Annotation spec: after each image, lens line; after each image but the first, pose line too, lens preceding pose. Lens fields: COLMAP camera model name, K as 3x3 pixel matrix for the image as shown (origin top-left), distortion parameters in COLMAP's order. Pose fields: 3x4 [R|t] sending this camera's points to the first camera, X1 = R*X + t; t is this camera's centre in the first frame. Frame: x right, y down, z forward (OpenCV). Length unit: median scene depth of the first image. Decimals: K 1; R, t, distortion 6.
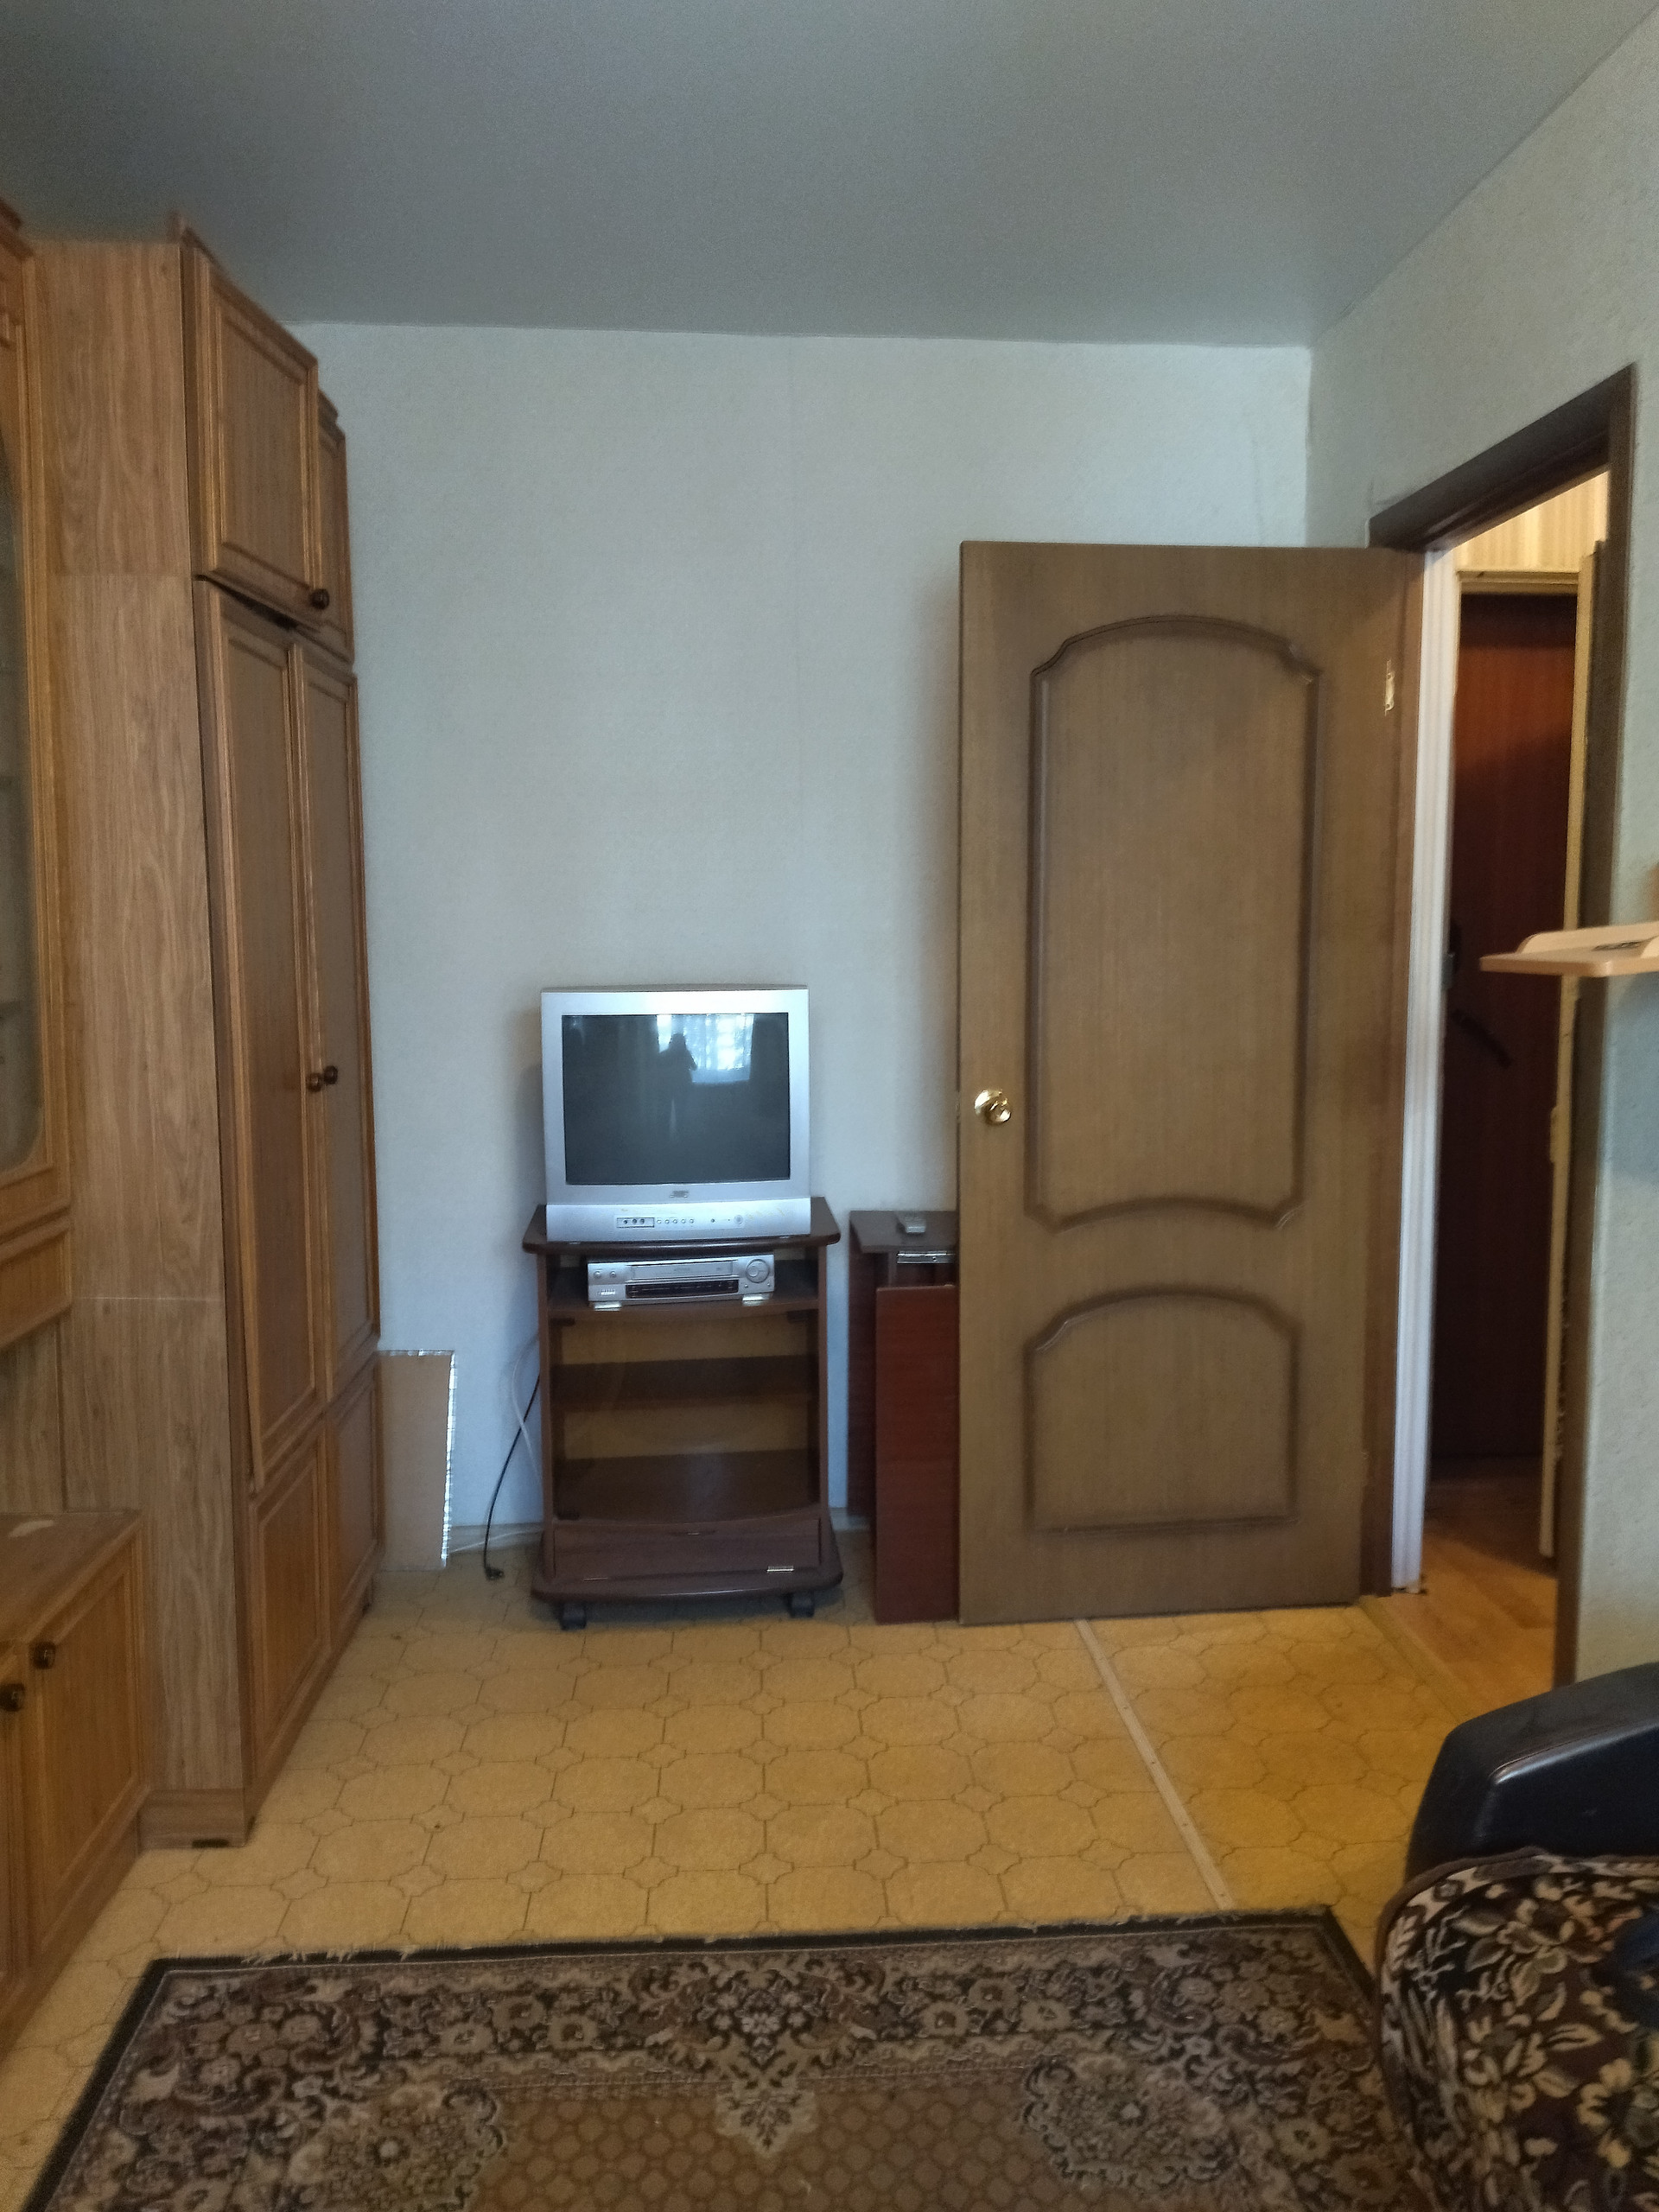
lens RADIAL K [[1729.3, 0, 839.1], [0, 1729.3, 1102.8], [0, 0, 1]] dist [0.068586, -0.102518]
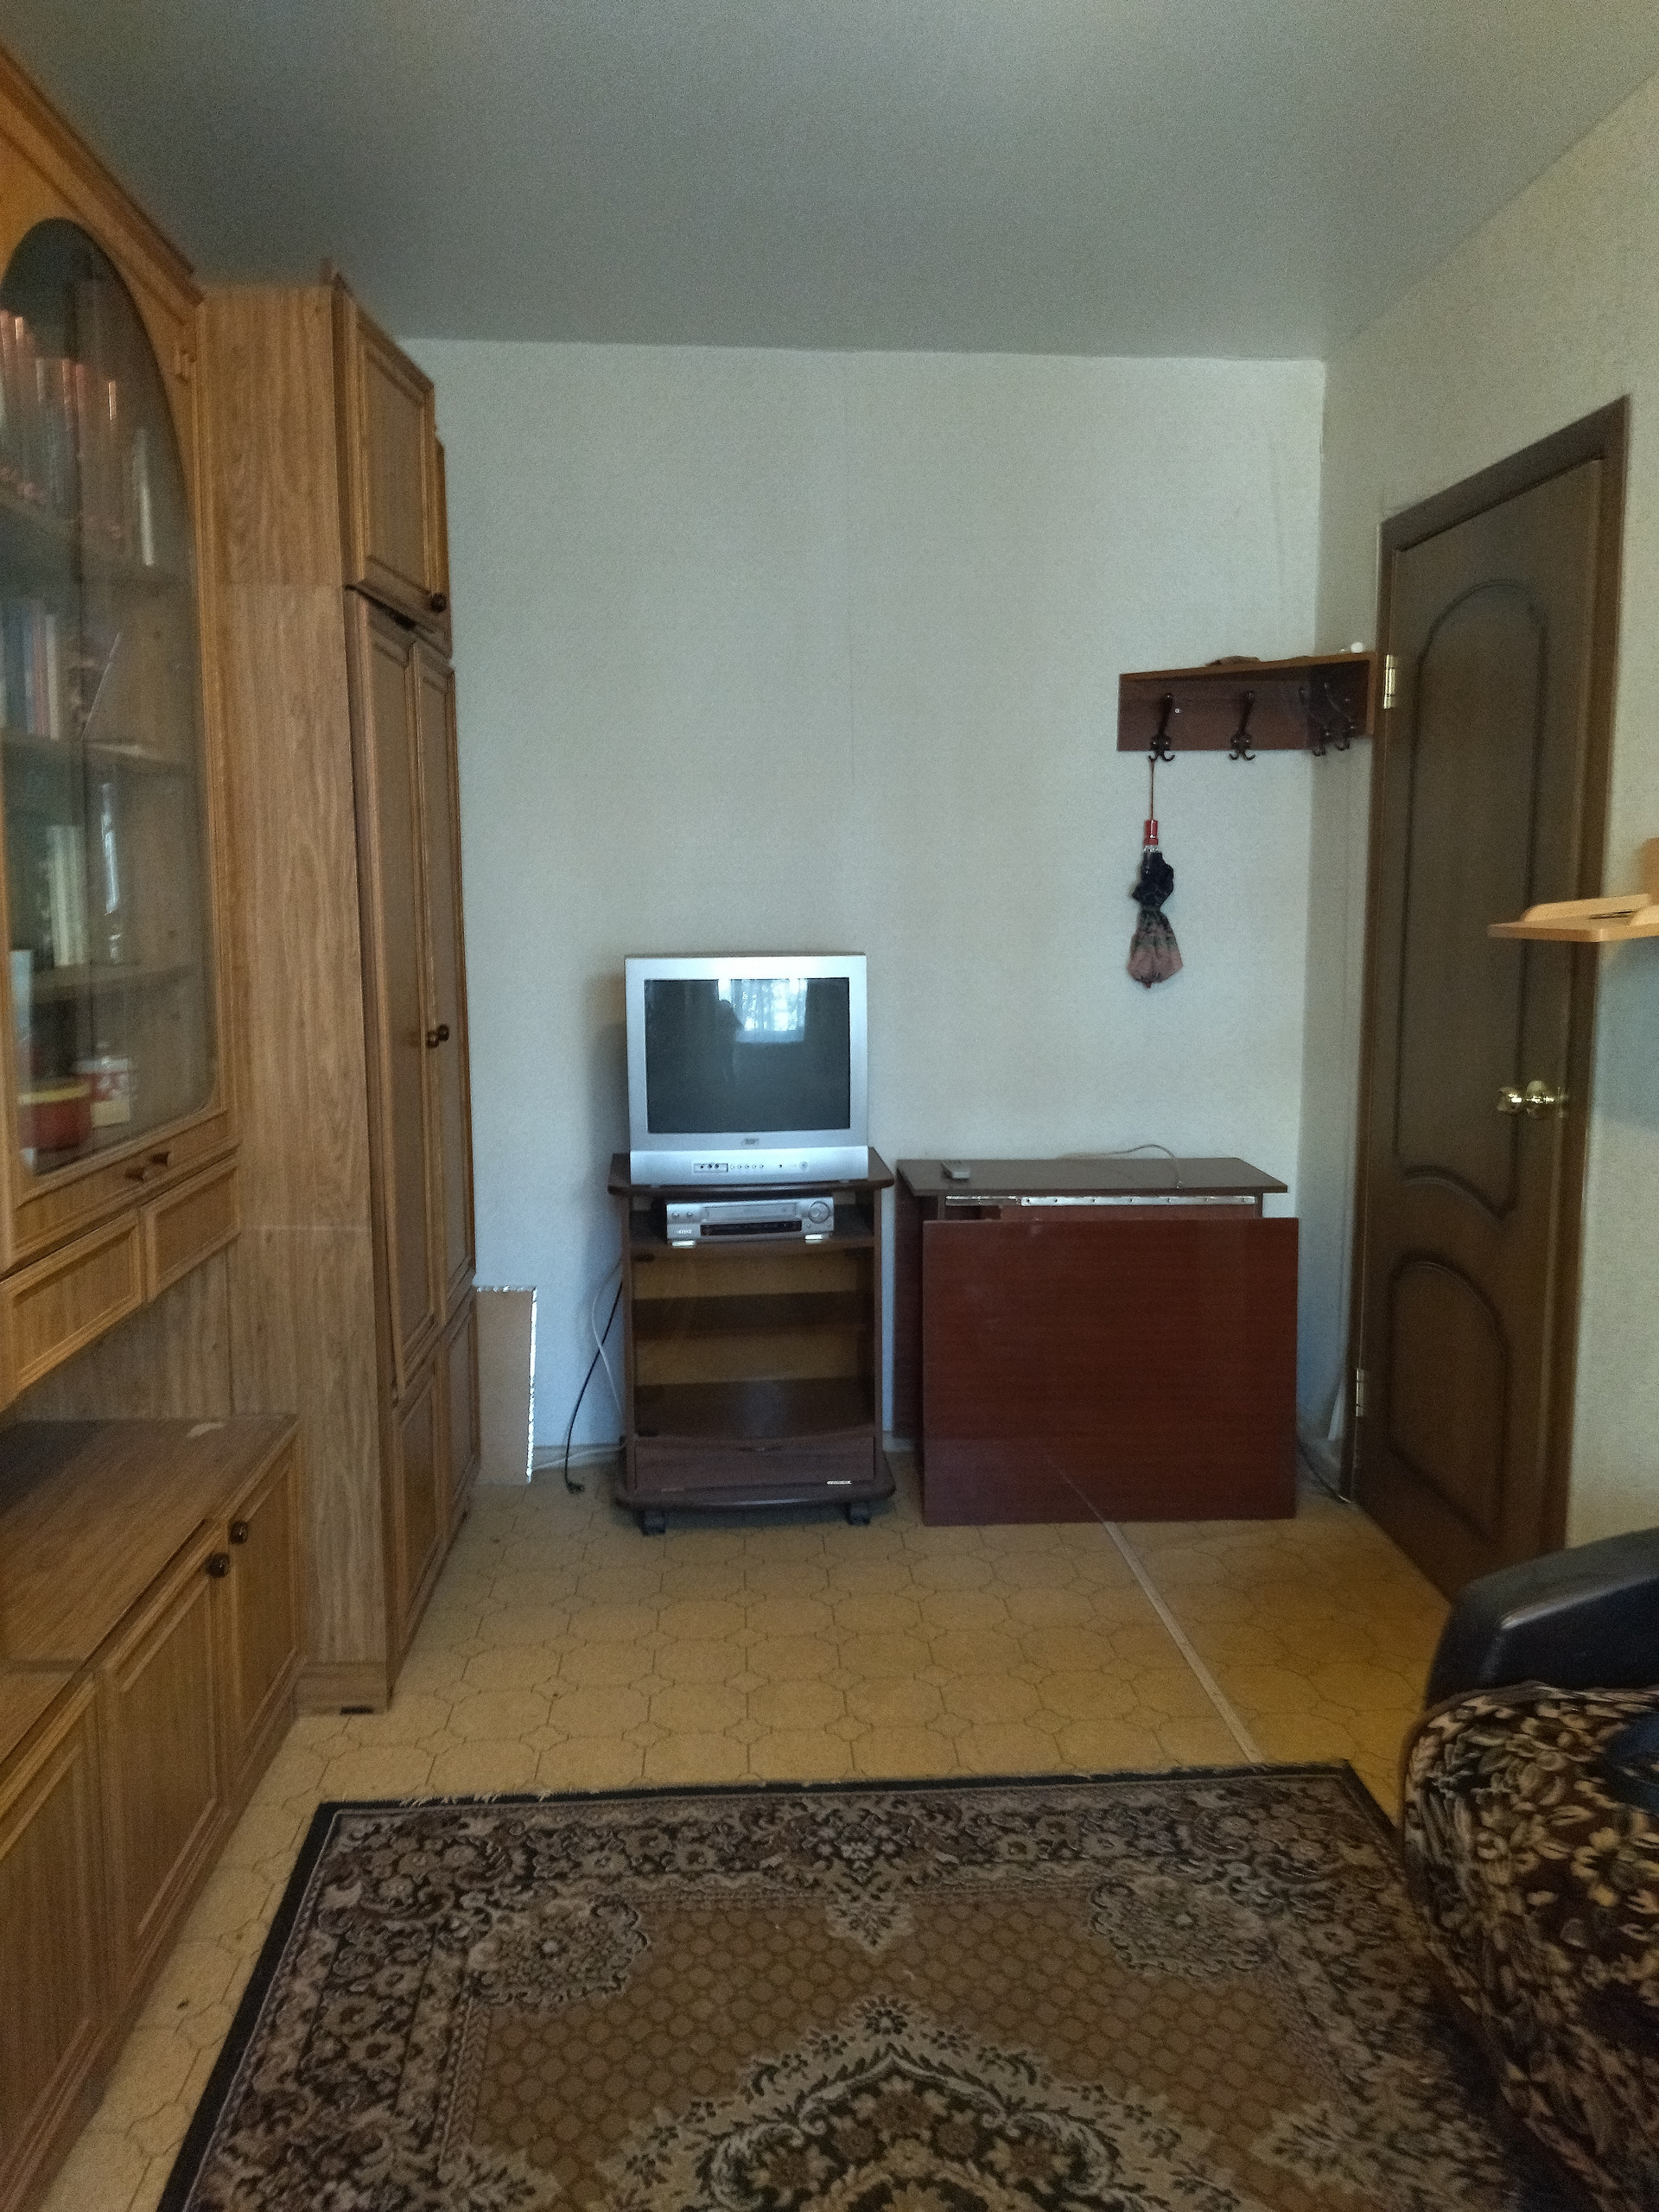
lens RADIAL K [[1729.3, 0, 811.7], [0, 1729.3, 1108.5], [0, 0, 1]] dist [0.068586, -0.102518]
pose [[0.999999, -0.000037, -0.001136, -0.067225], [0.000060, 0.999790, 0.020490, 0.011524], [0.001135, -0.020490, 0.999789, -0.129781]]
